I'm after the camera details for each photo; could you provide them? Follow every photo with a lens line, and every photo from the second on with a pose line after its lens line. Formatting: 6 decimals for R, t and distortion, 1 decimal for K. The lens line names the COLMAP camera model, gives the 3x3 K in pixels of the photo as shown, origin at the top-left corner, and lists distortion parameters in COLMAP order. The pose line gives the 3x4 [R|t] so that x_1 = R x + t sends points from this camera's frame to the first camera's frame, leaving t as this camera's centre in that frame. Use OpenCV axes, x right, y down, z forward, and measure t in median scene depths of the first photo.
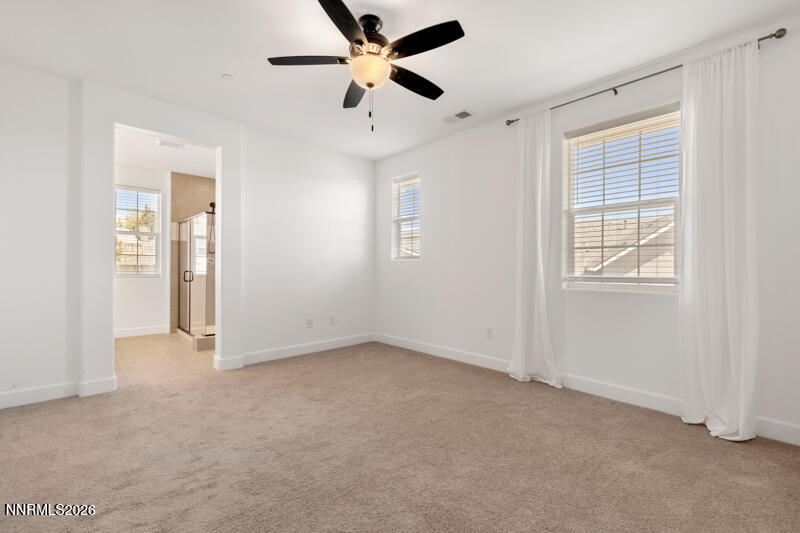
lens RADIAL K [[349.3, 0, 406.8], [0, 349.3, 266.7], [0, 0, 1]] dist [0.009693, -0.002528]
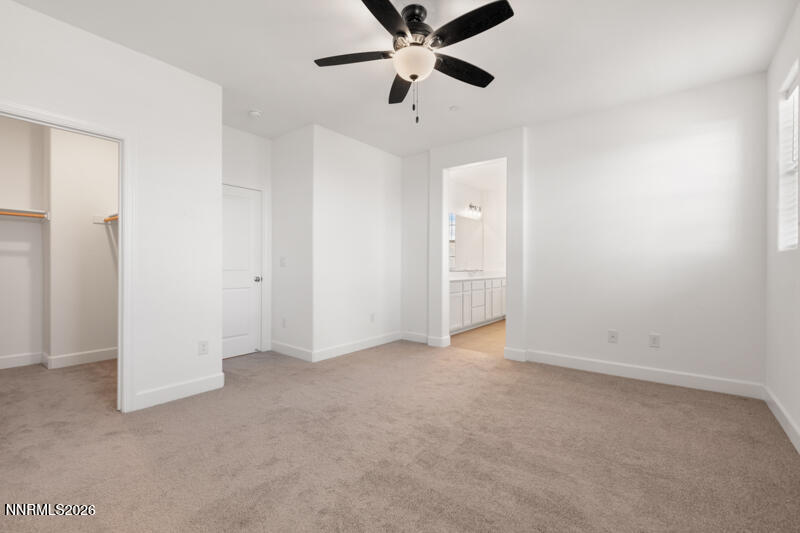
lens RADIAL K [[349.3, 0, 391.7], [0, 349.3, 263.9], [0, 0, 1]] dist [0.009693, -0.002528]
pose [[0.146591, -0.003781, -0.989190, 0.426919], [0.001606, 0.999992, -0.003585, 0.001388], [0.989196, -0.001063, 0.146596, 0.399474]]
